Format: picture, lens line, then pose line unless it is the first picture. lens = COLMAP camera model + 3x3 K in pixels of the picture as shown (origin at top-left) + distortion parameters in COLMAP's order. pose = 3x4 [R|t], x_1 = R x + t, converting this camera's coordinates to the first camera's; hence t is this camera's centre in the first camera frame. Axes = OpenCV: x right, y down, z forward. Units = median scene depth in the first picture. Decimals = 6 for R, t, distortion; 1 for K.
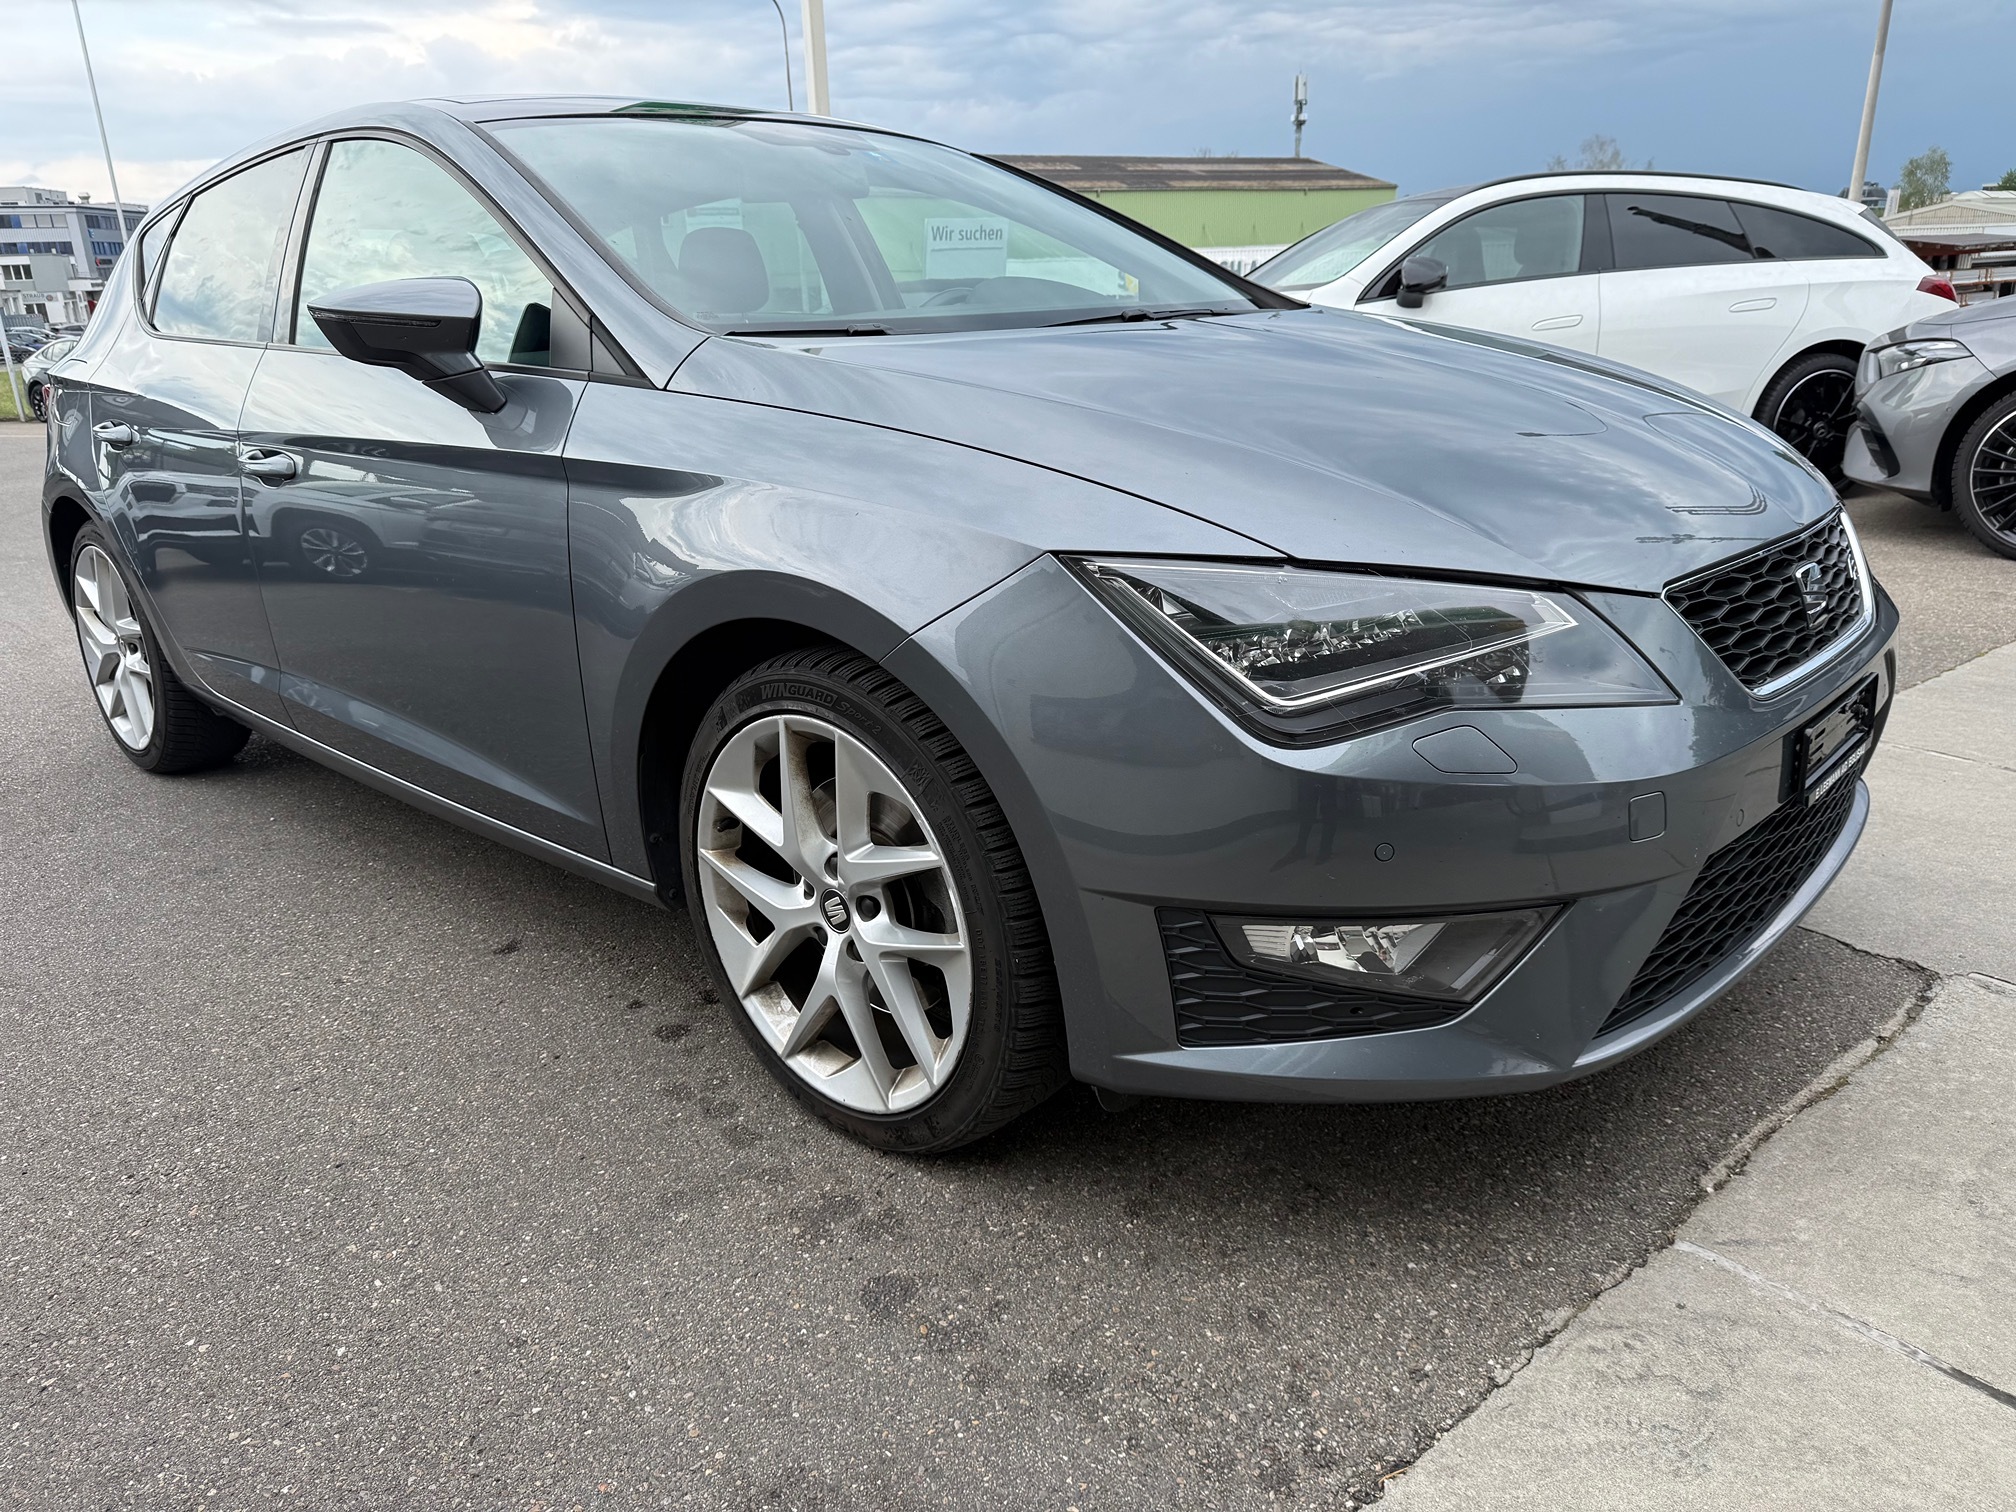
lens RADIAL K [[1426.6, 0, 1008.0], [0, 1426.6, 756.0], [0, 0, 1]] dist [-0.023693, 0.023571]
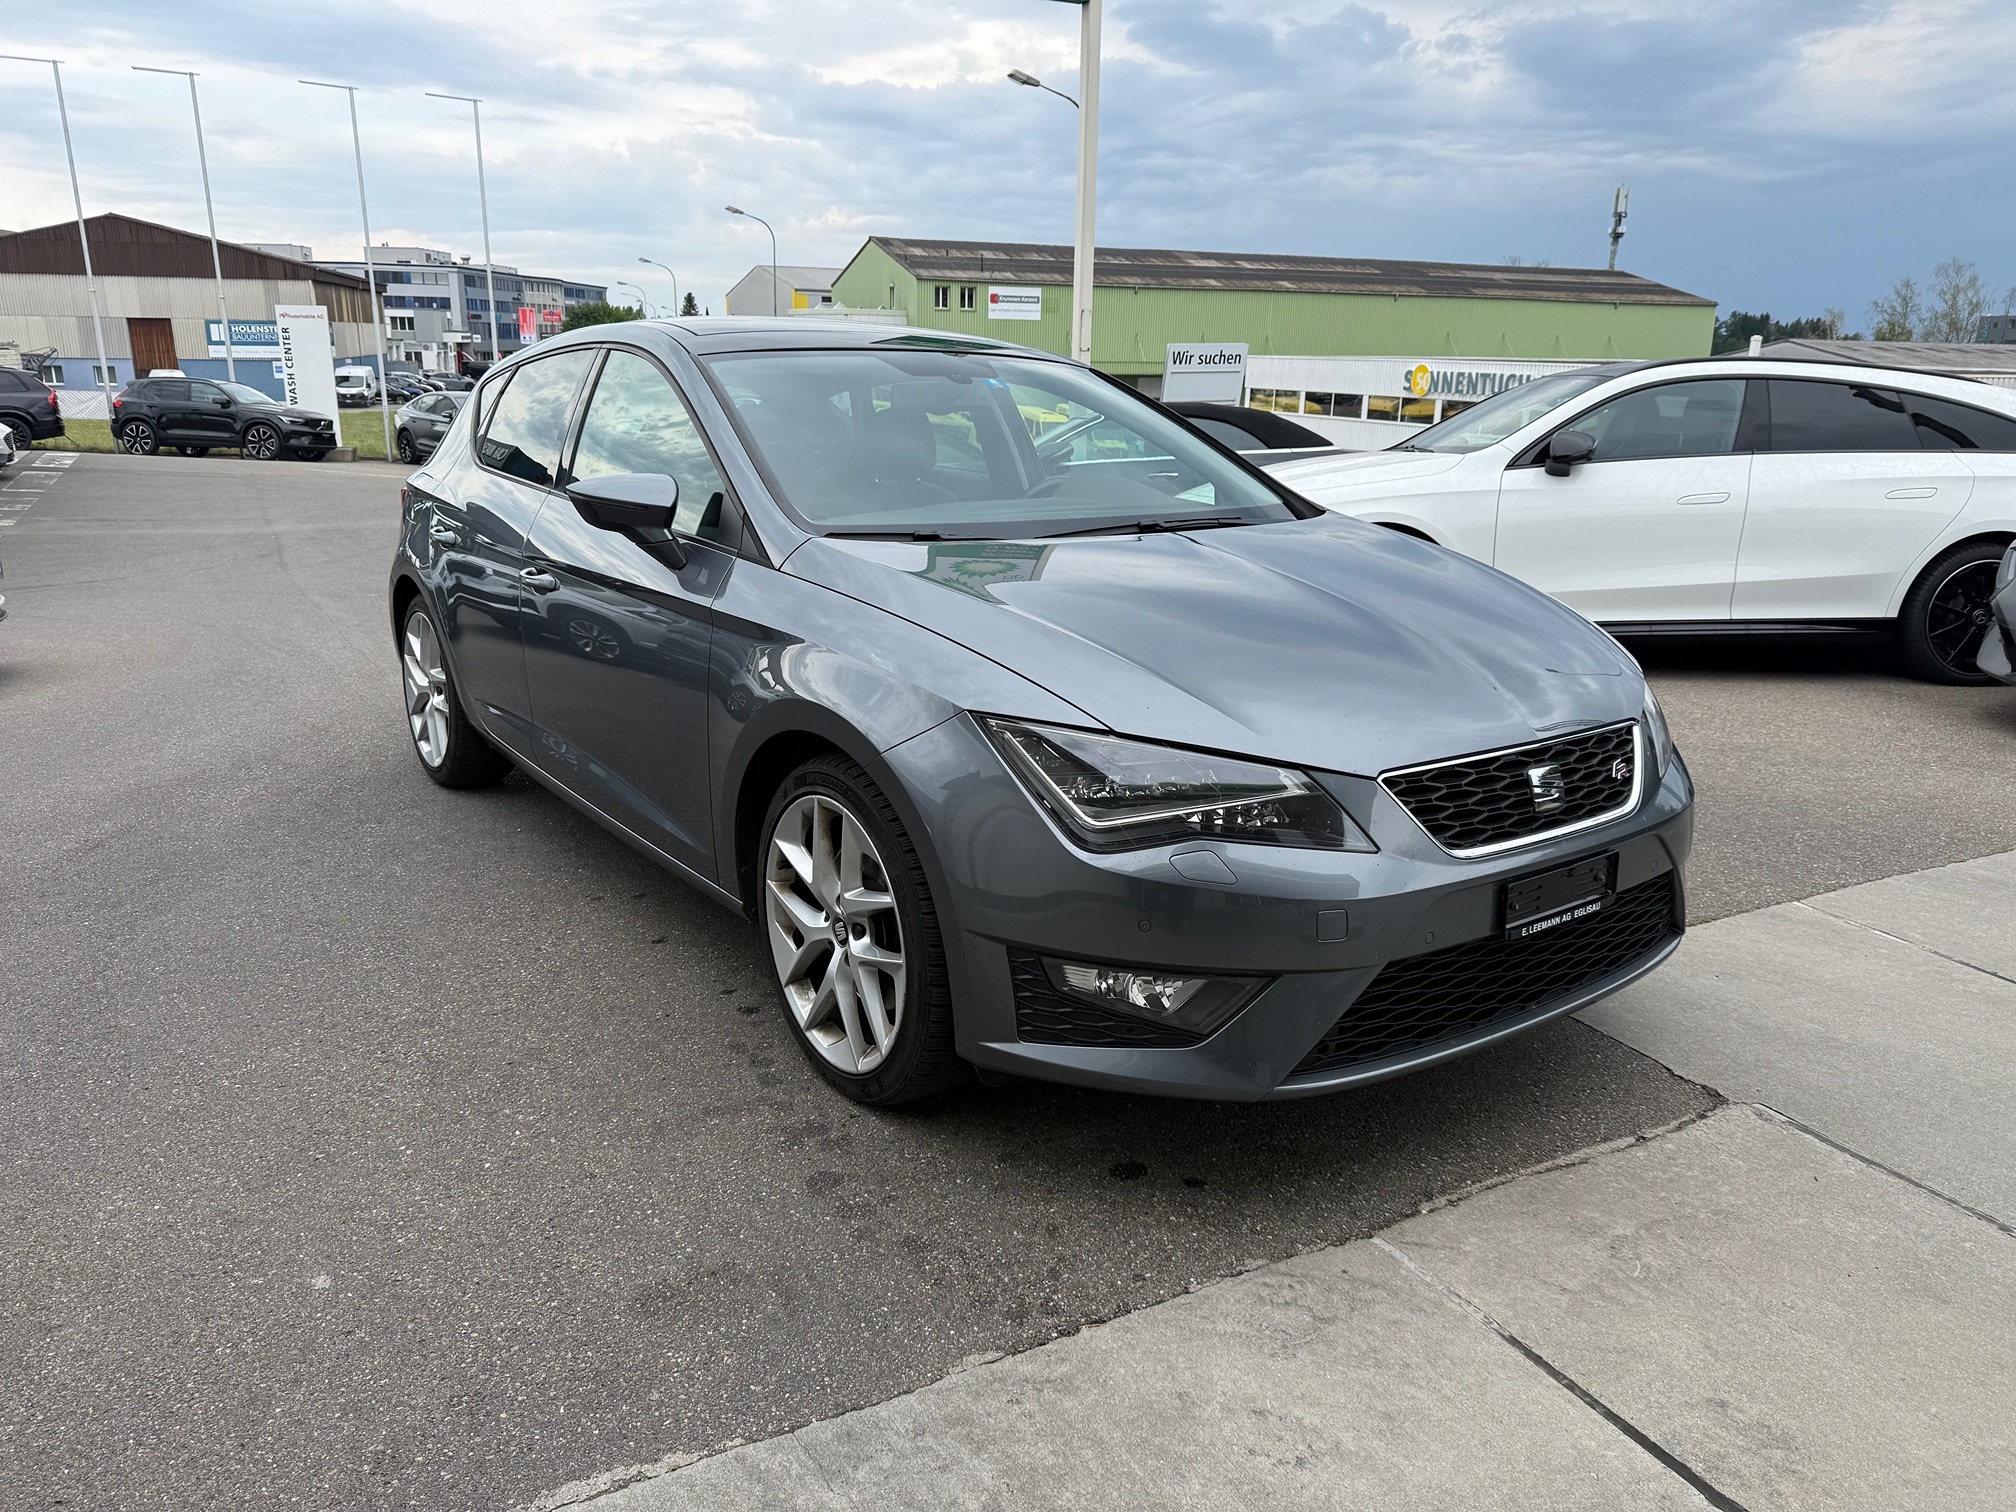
lens RADIAL K [[1413.0, 0, 1014.3], [0, 1413.0, 768.2], [0, 0, 1]] dist [0.044800, -0.076201]
pose [[0.979916, 0.101141, -0.171858, 0.273987], [-0.109270, 0.993266, -0.038496, -0.021469], [0.166807, 0.056501, 0.984369, -0.402809]]
